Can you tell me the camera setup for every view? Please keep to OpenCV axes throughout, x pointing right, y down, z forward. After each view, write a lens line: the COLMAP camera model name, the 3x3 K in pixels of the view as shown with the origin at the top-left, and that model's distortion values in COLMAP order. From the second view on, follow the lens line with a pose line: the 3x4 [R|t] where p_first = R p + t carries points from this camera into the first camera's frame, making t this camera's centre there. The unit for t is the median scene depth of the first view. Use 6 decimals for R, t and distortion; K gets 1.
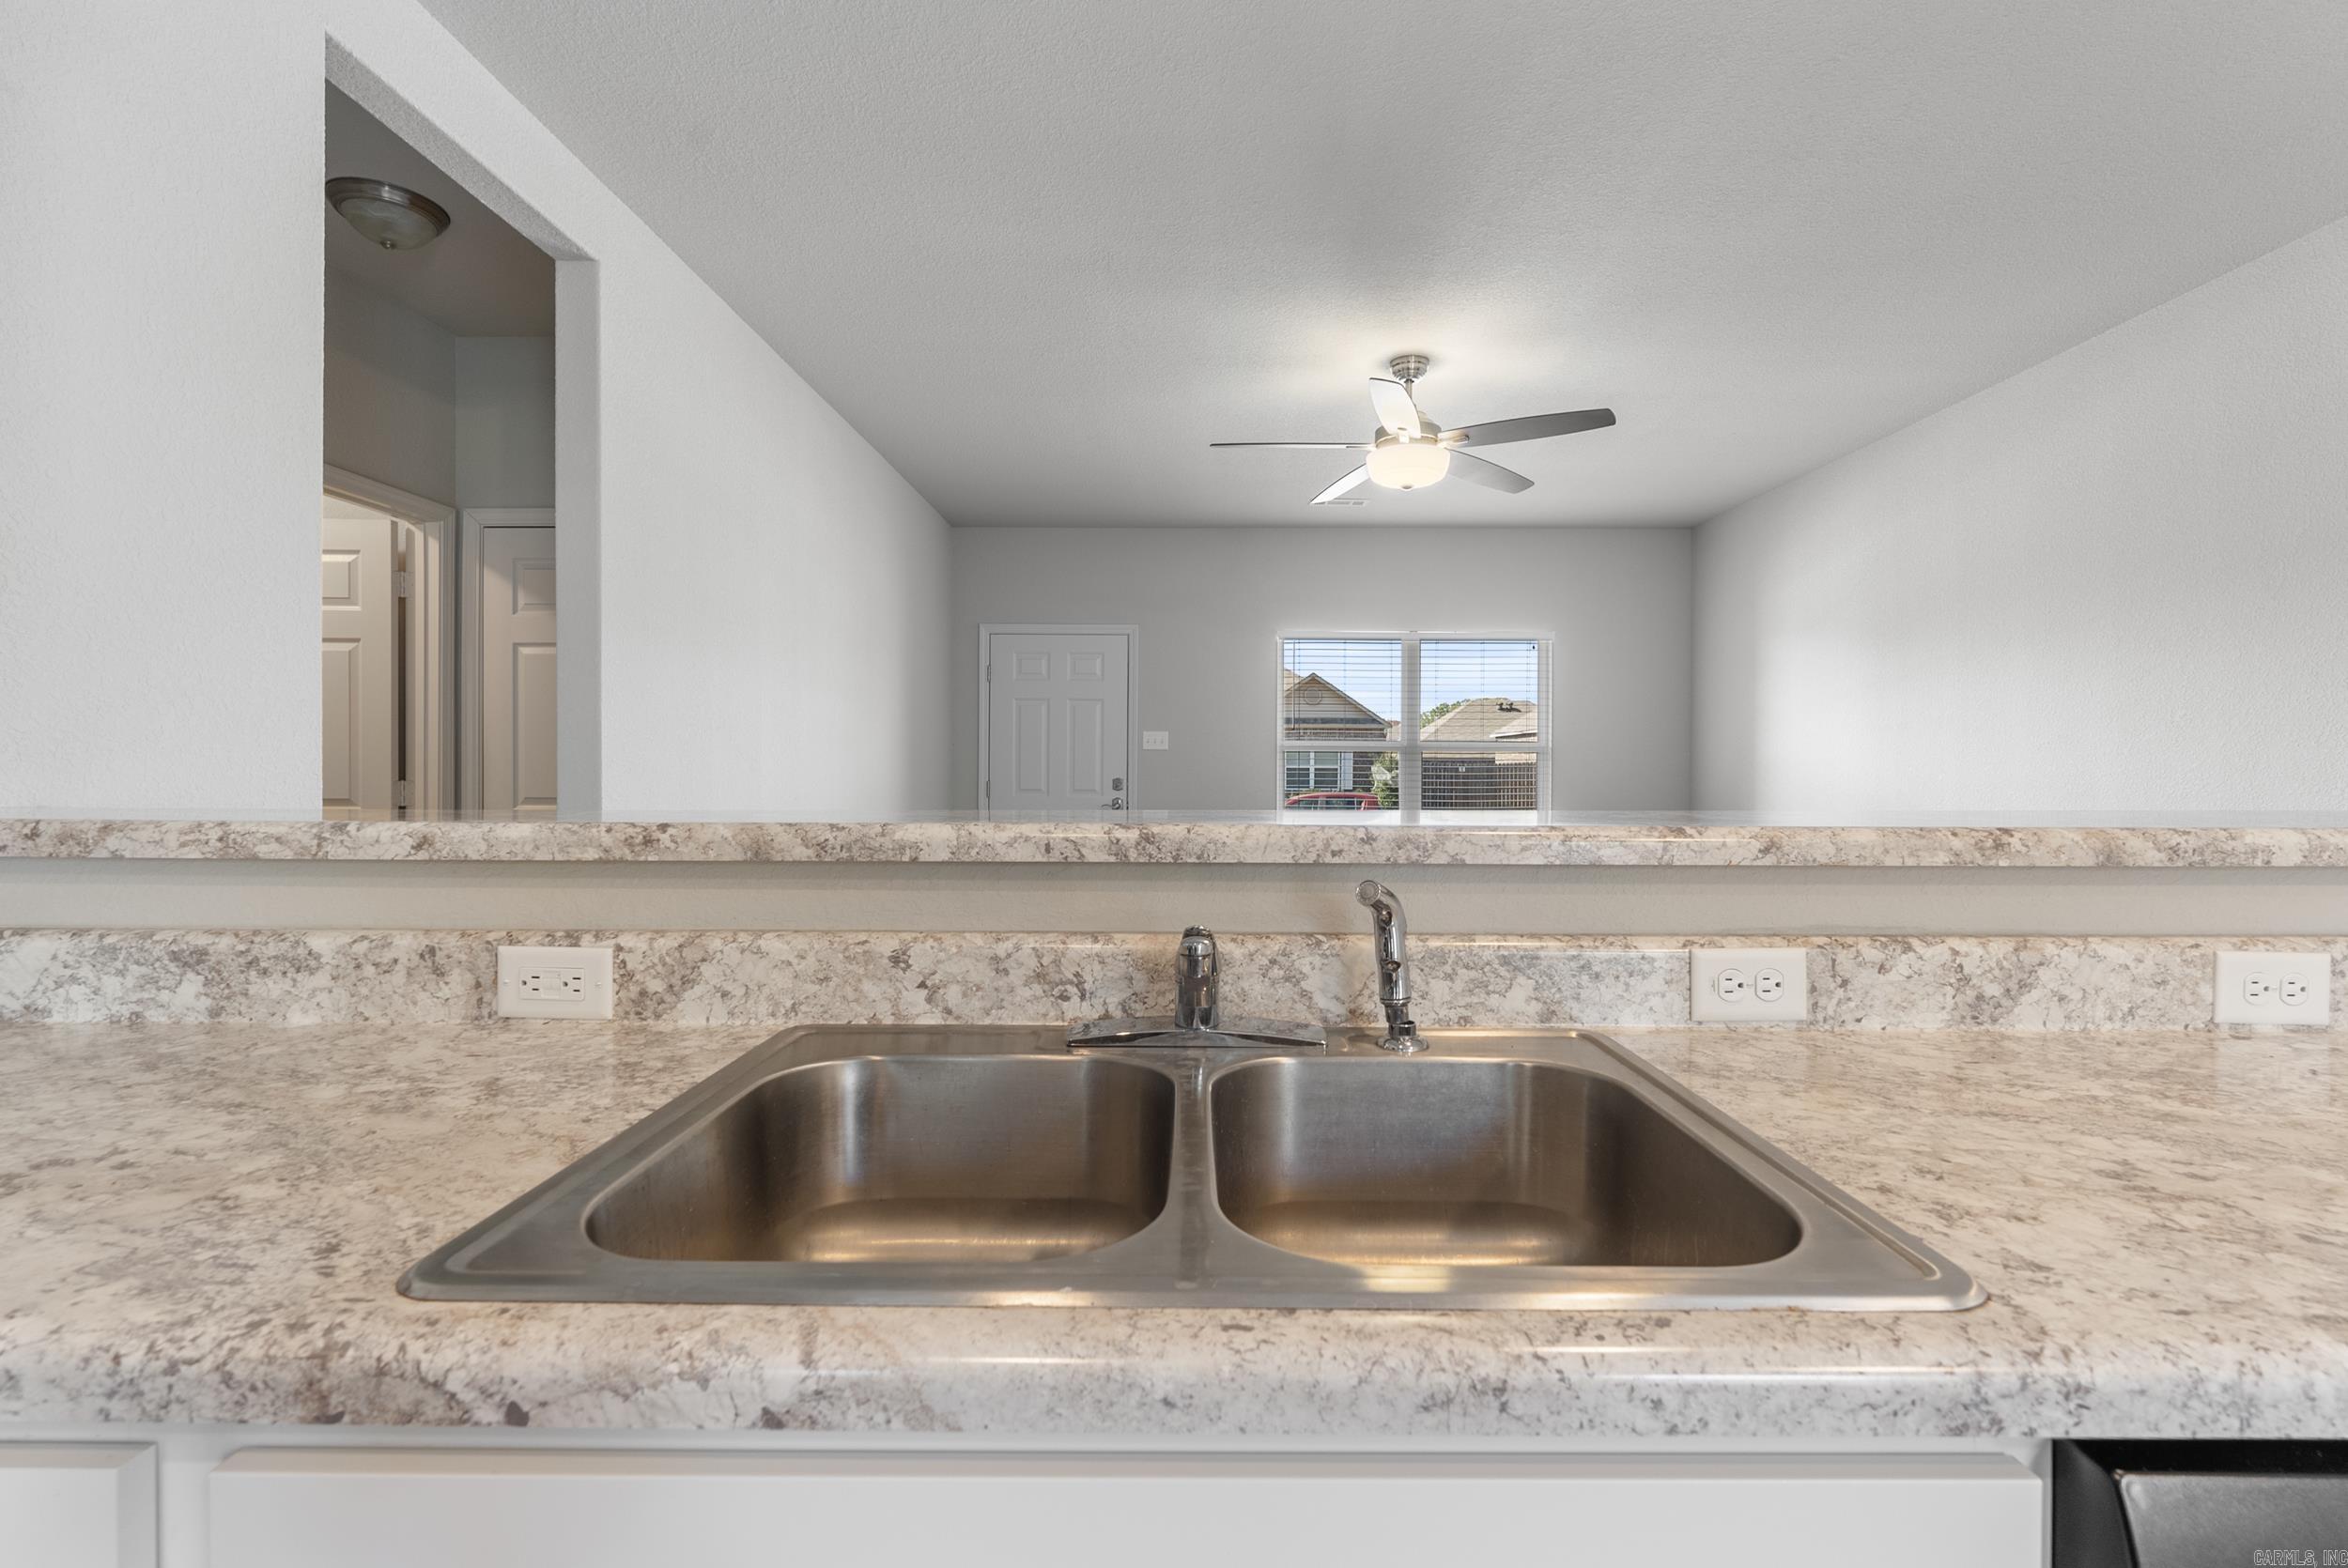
lens RADIAL K [[1037.1, 0, 1188.3], [0, 1037.1, 774.1], [0, 0, 1]] dist [-0.009187, 0.001881]
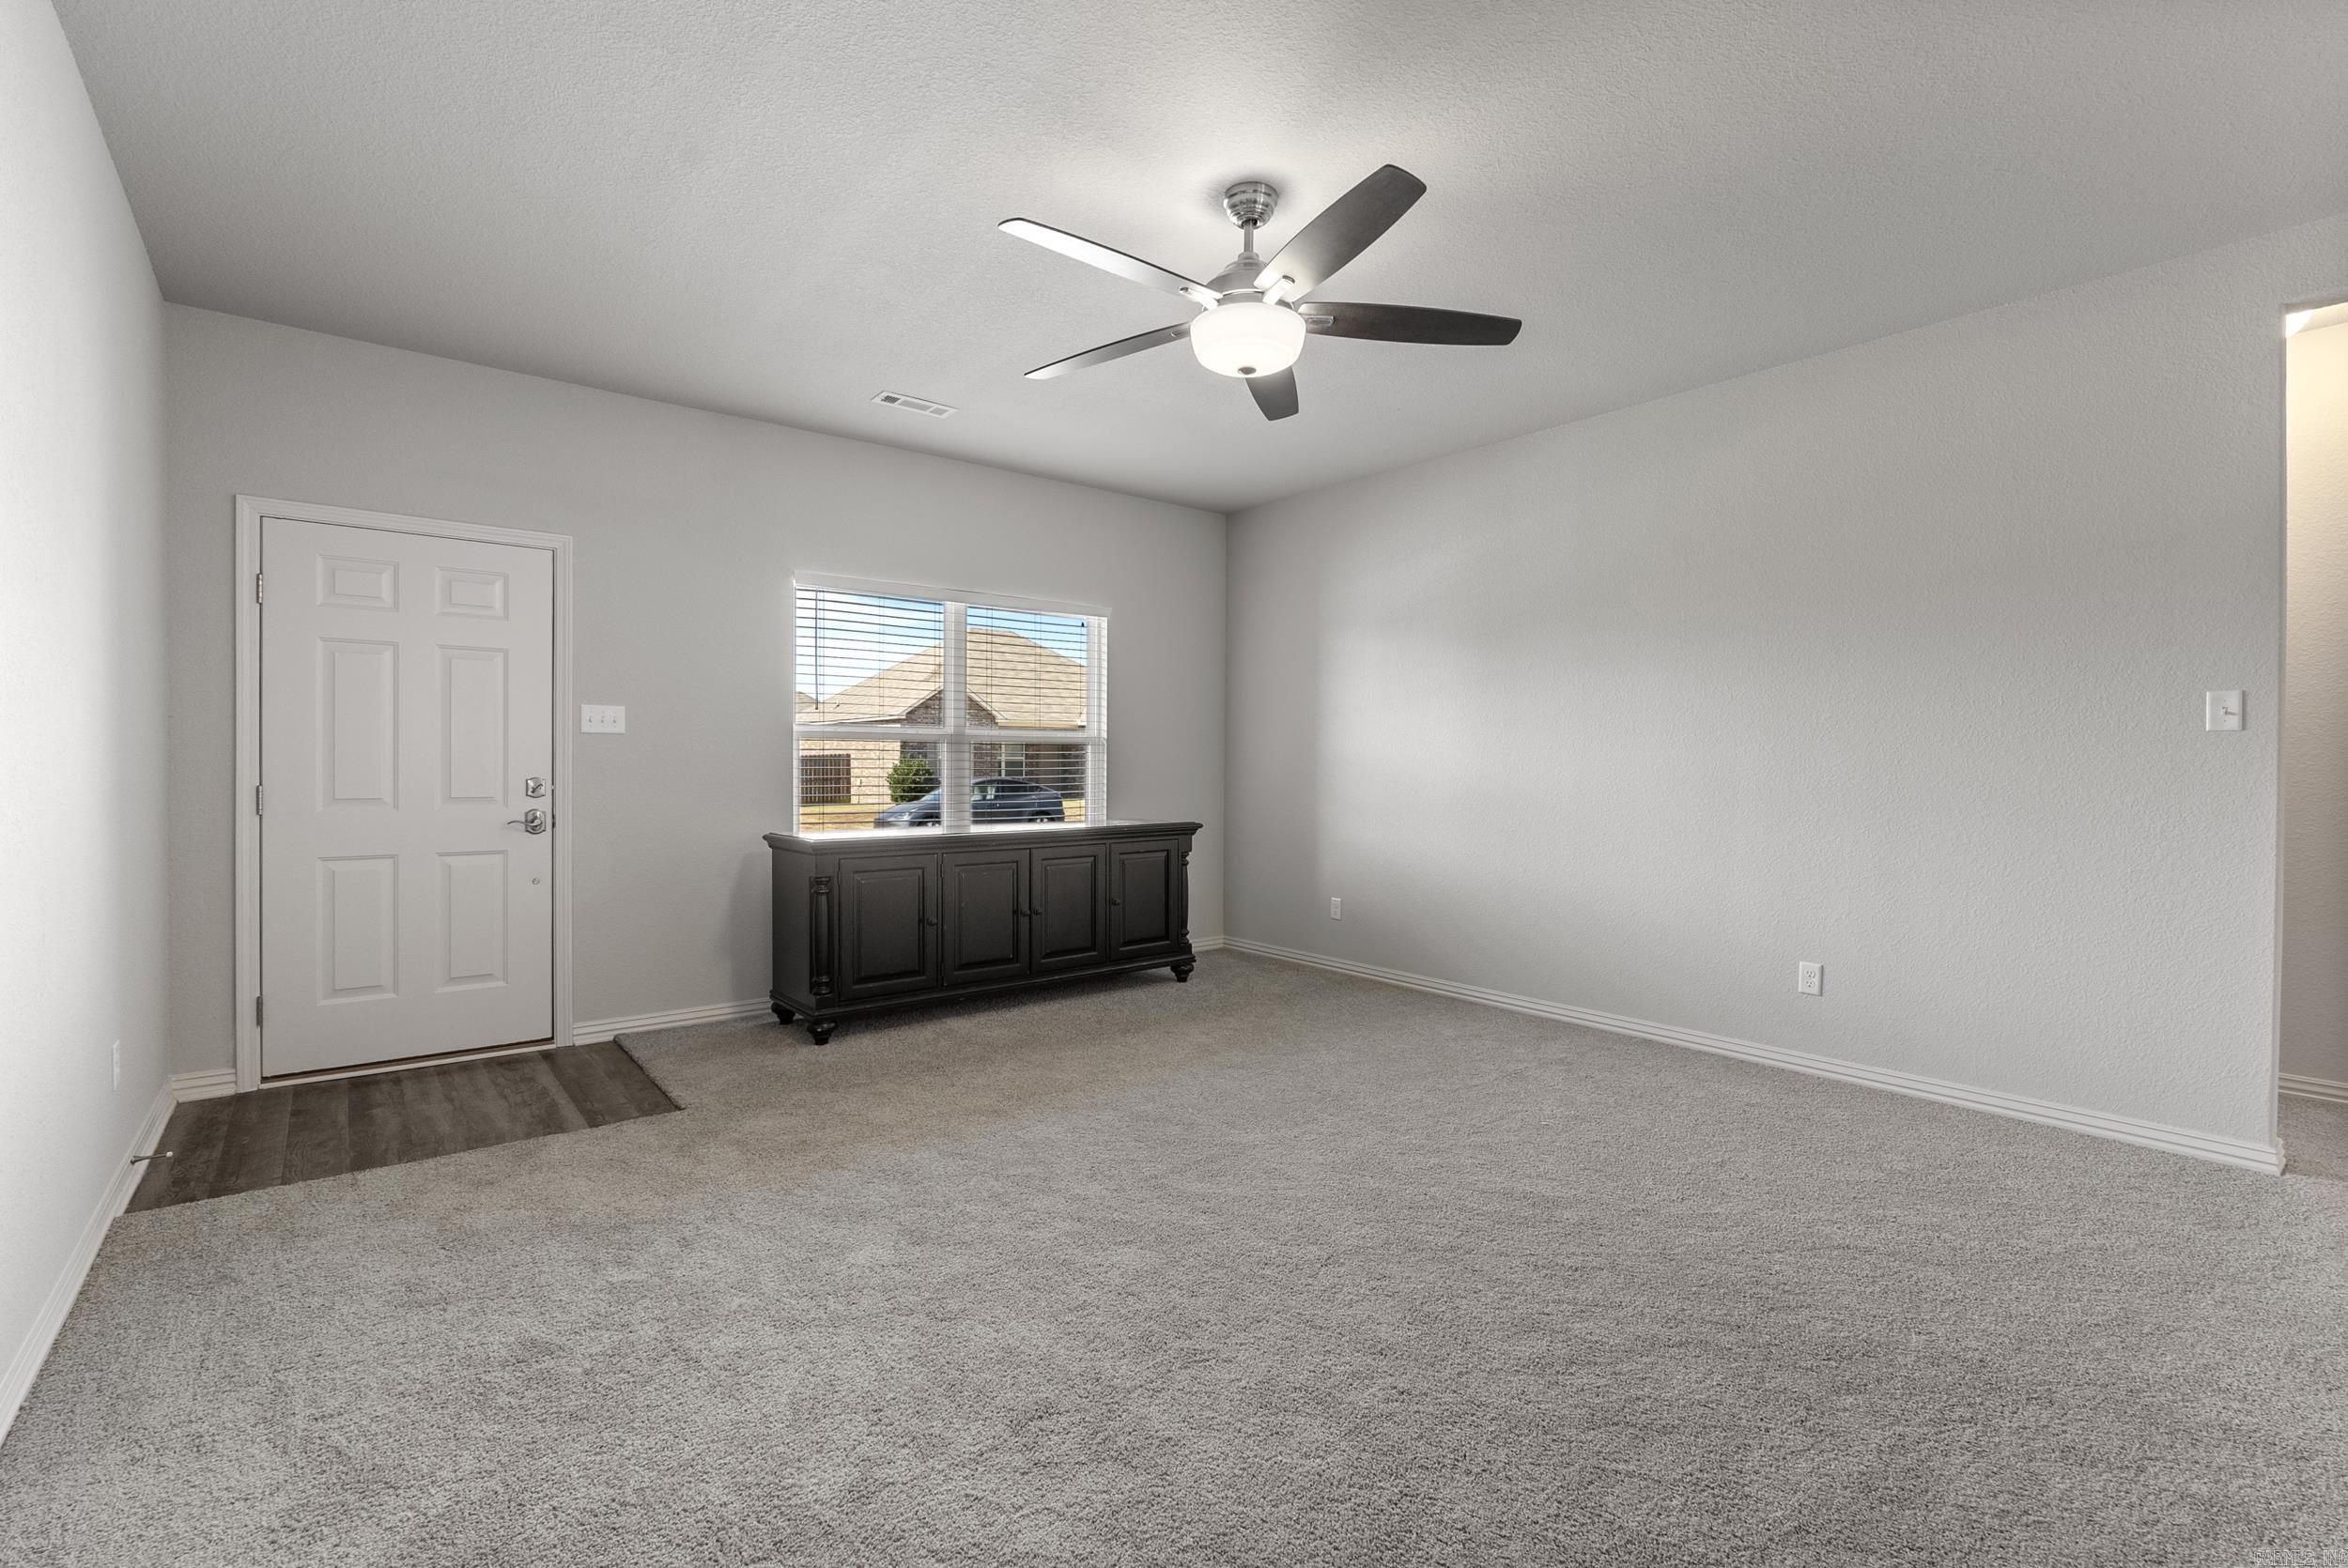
lens RADIAL K [[1037.1, 0, 1181.0], [0, 1037.1, 773.7], [0, 0, 1]] dist [-0.009187, 0.001881]
pose [[0.776897, -0.008215, 0.629575, -0.998682], [0.002550, 0.999948, 0.009901, -0.024467], [-0.629623, -0.006086, 0.776877, 1.733558]]
